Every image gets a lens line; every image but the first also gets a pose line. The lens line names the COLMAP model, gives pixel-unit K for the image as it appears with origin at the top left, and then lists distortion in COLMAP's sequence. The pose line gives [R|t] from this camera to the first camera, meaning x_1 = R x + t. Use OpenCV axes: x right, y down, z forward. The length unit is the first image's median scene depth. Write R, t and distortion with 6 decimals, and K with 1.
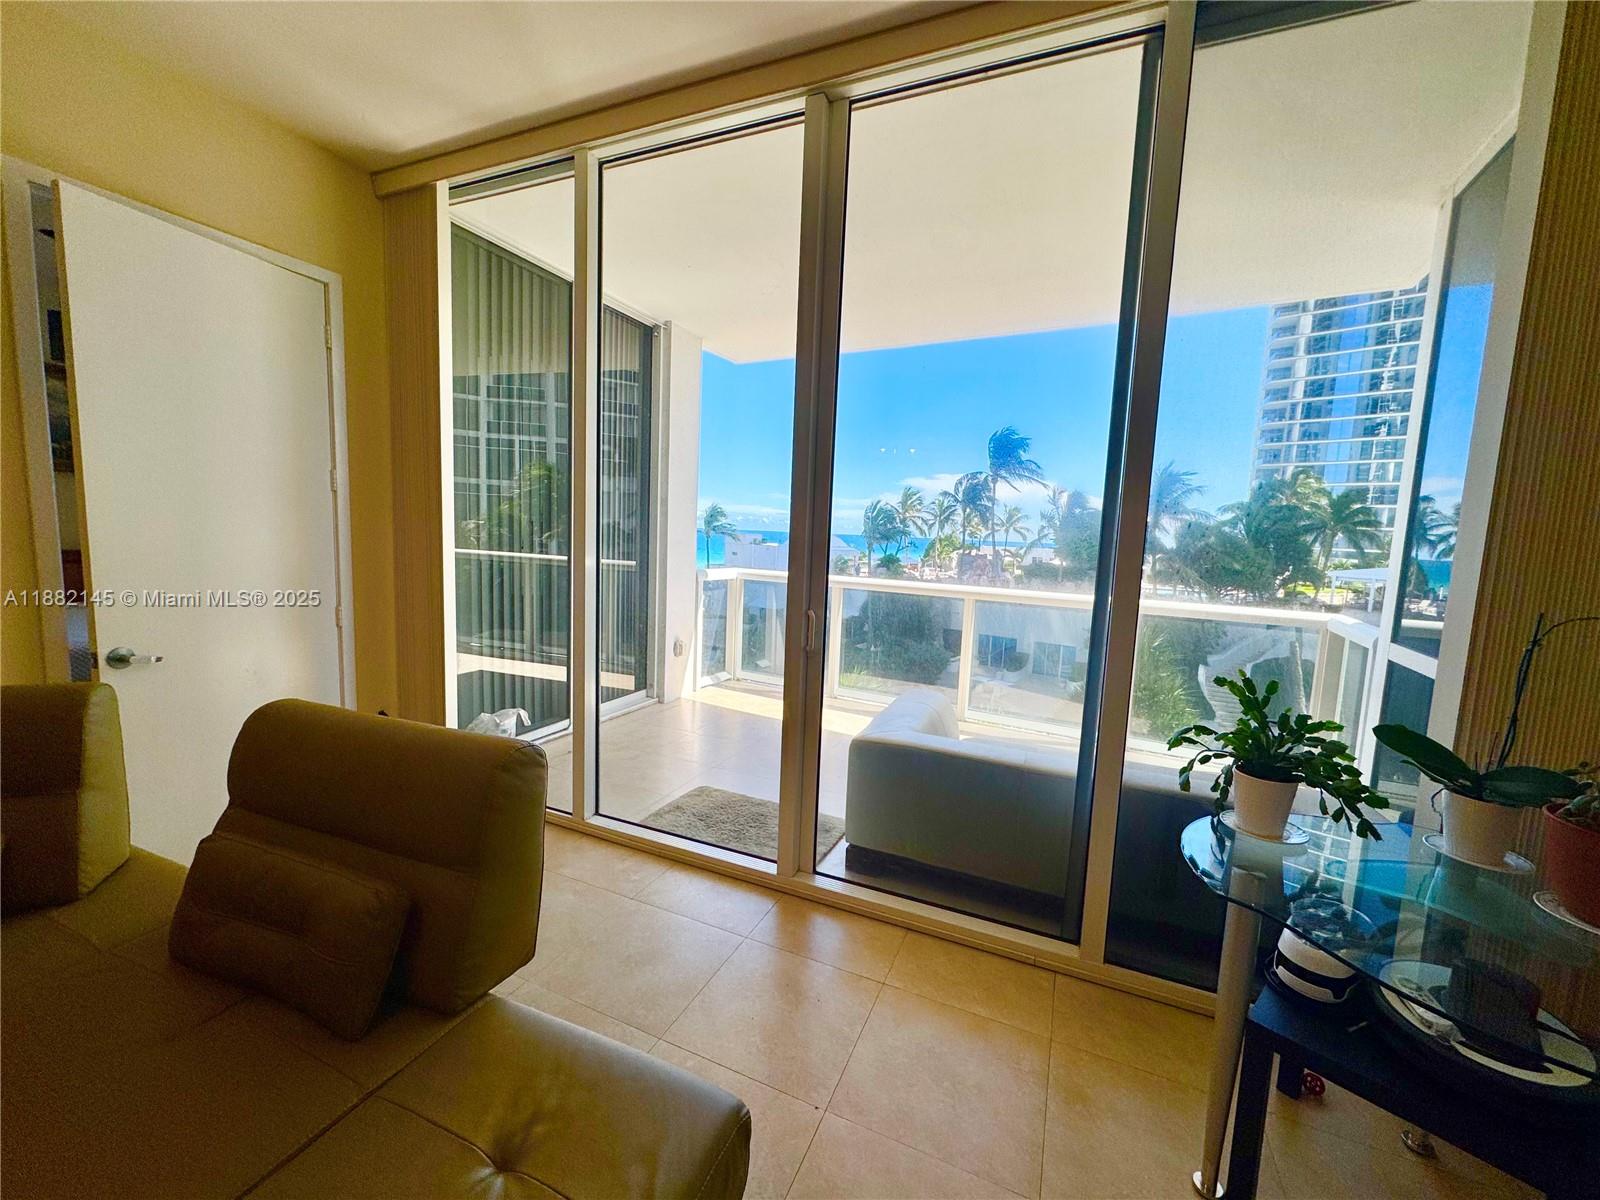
lens RADIAL K [[638.8, 0, 803.5], [0, 638.8, 600.2], [0, 0, 1]] dist [0.000185, 0.002208]
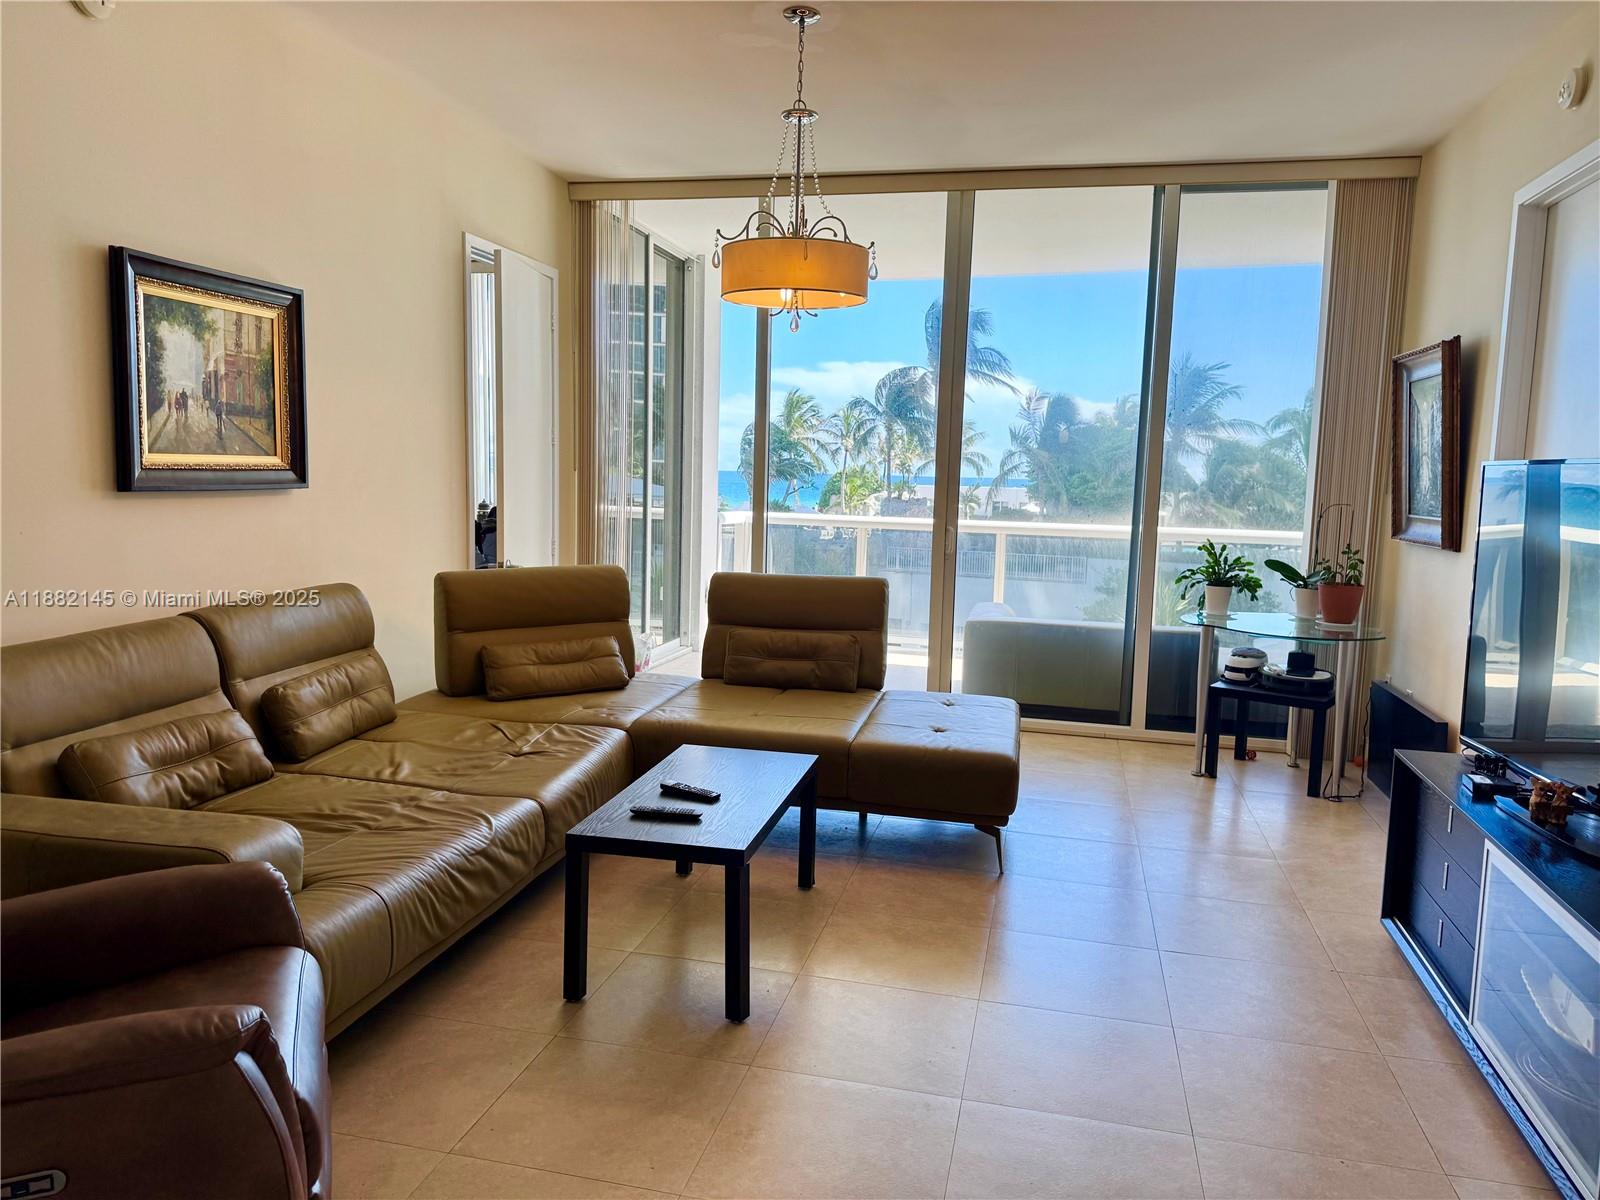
lens RADIAL K [[1124.8, 0, 800.9], [0, 1124.8, 594.0], [0, 0, 1]] dist [0.075355, -0.102502]
pose [[0.983335, -0.033634, 0.178664, -0.037751], [0.032133, 0.999420, 0.011290, 0.006296], [-0.178940, -0.005360, 0.983845, -0.070722]]
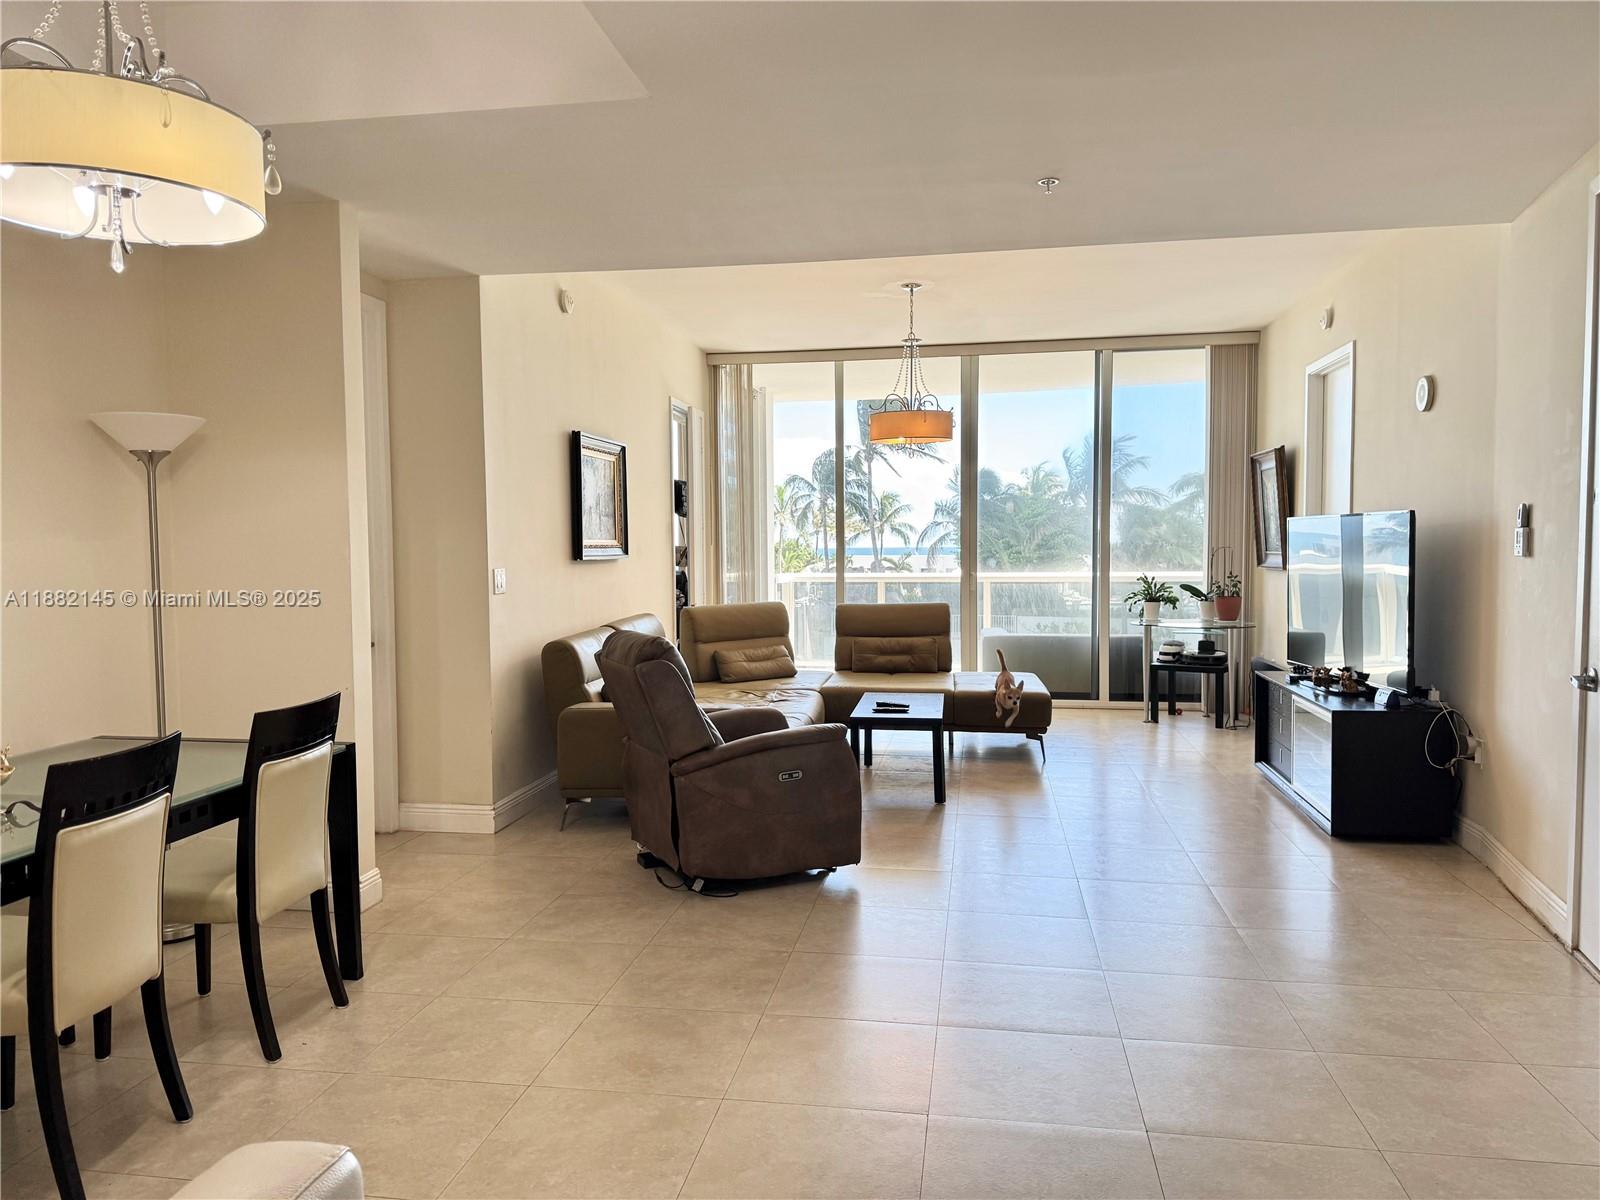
lens RADIAL K [[1116.3, 0, 800.0], [0, 1116.3, 600.0], [0, 0, 1]] dist [0.107995, -0.139775]
pose [[0.967628, -0.061138, 0.244862, -0.071719], [0.074448, 0.996188, -0.045465, 0.011513], [-0.241149, 0.062222, 0.968491, -0.122410]]
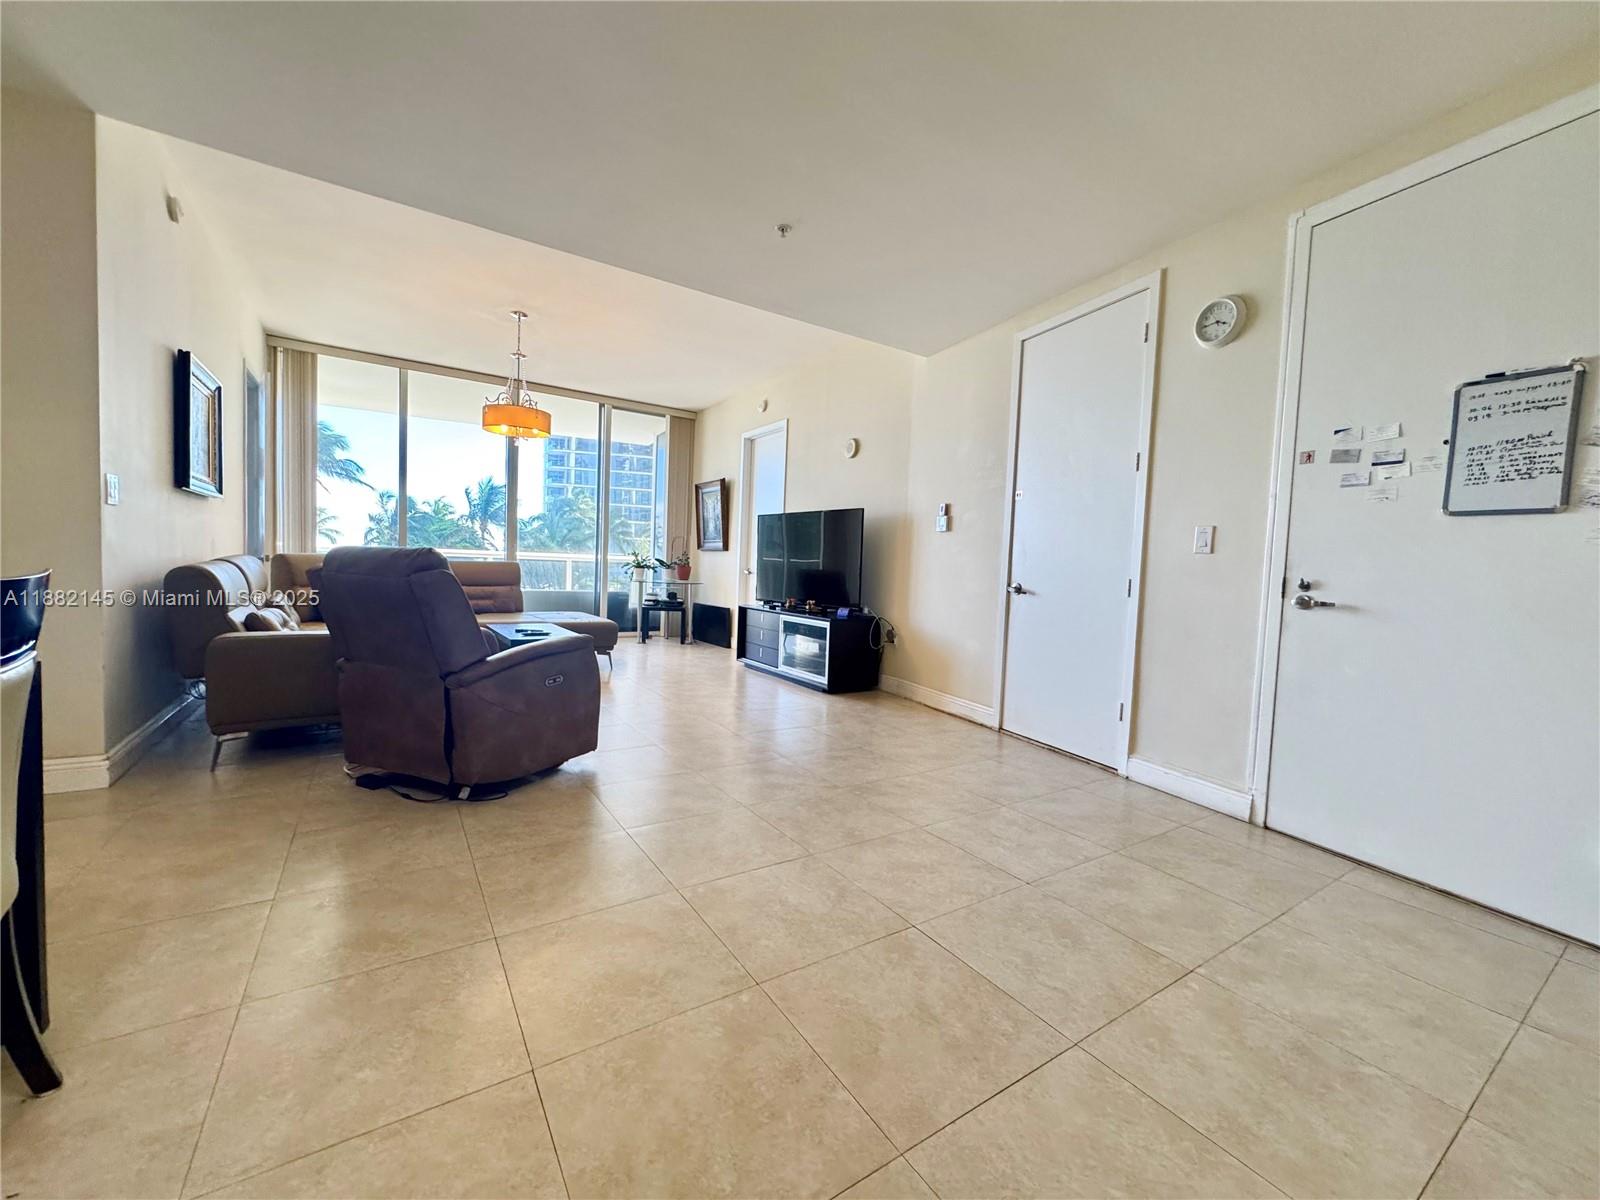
lens RADIAL K [[635.5, 0, 801.5], [0, 635.5, 597.1], [0, 0, 1]] dist [0.000311, 0.000056]
pose [[0.546221, -0.060476, 0.835455, -0.085666], [0.073153, 0.997024, 0.024344, 0.014083], [-0.834441, 0.047819, 0.549019, -0.086528]]
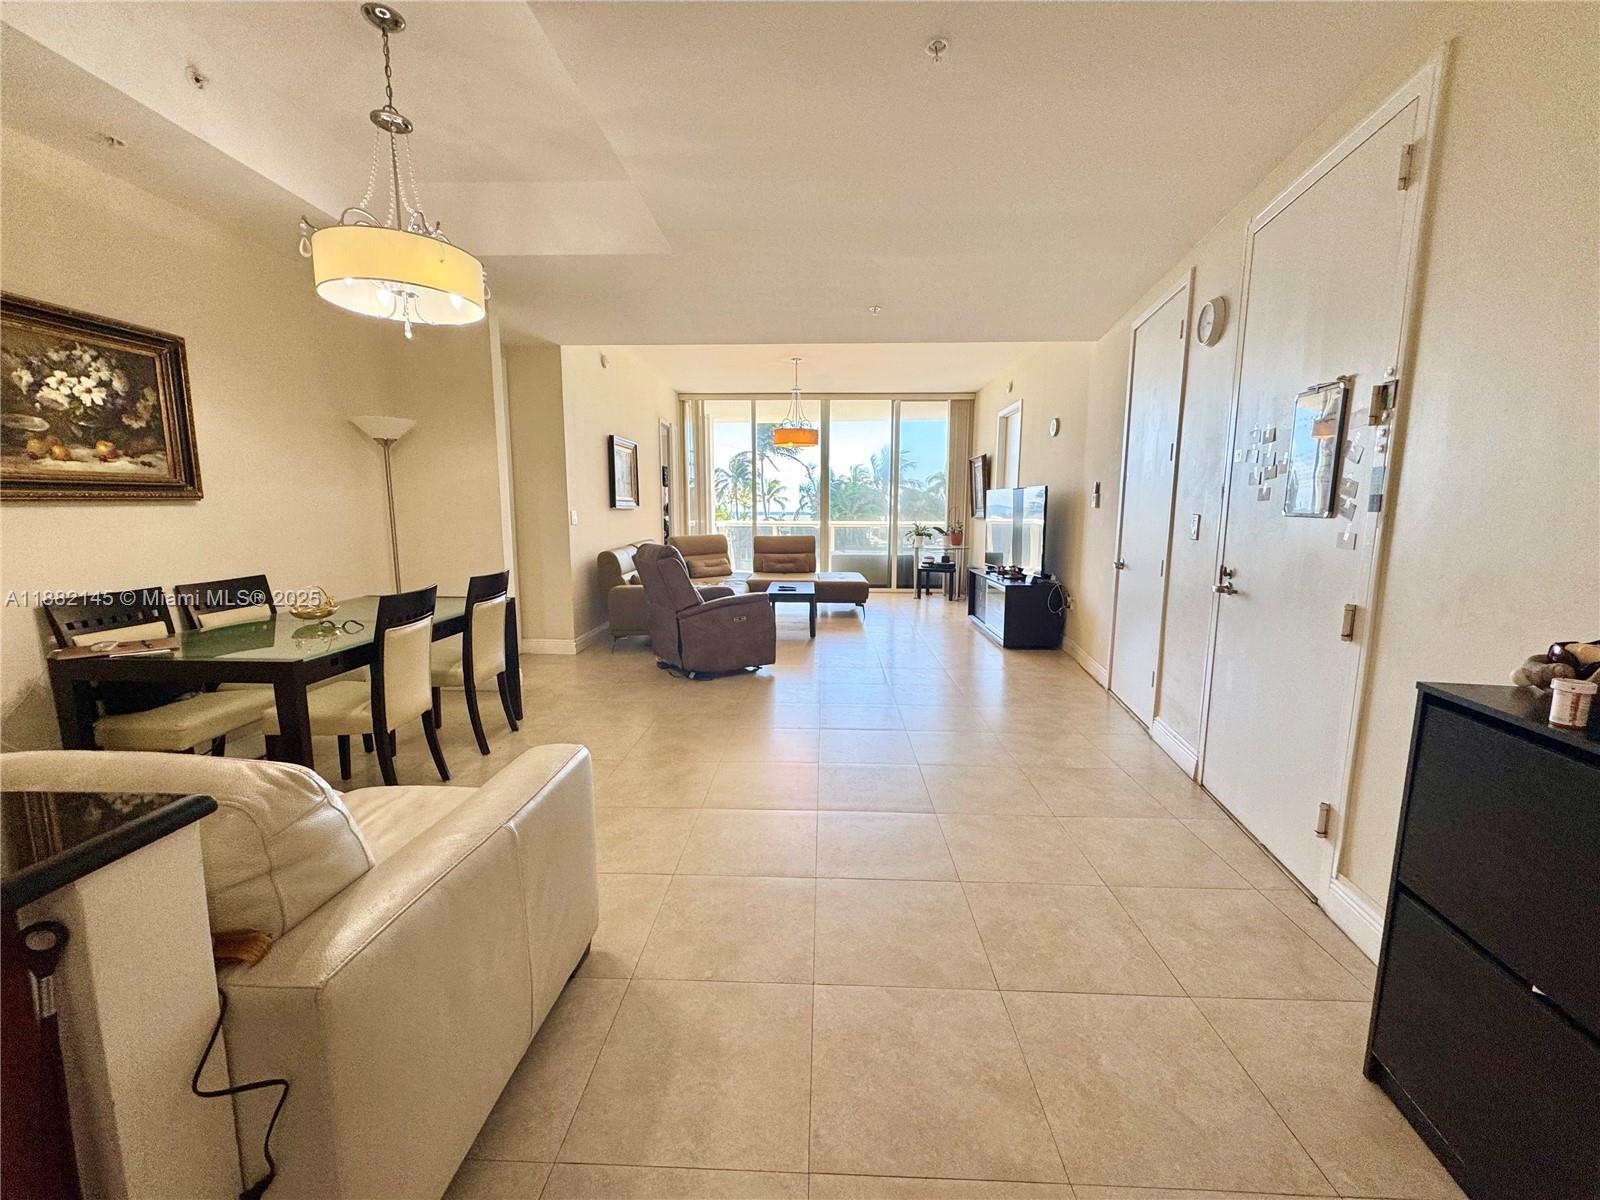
lens RADIAL K [[635.5, 0, 801.5], [0, 635.5, 597.1], [0, 0, 1]] dist [0.000311, 0.000056]
pose [[0.929280, -0.088740, 0.358558, -0.077040], [0.075551, 0.995854, 0.050659, 0.013740], [-0.361567, -0.019987, 0.932132, -0.128662]]
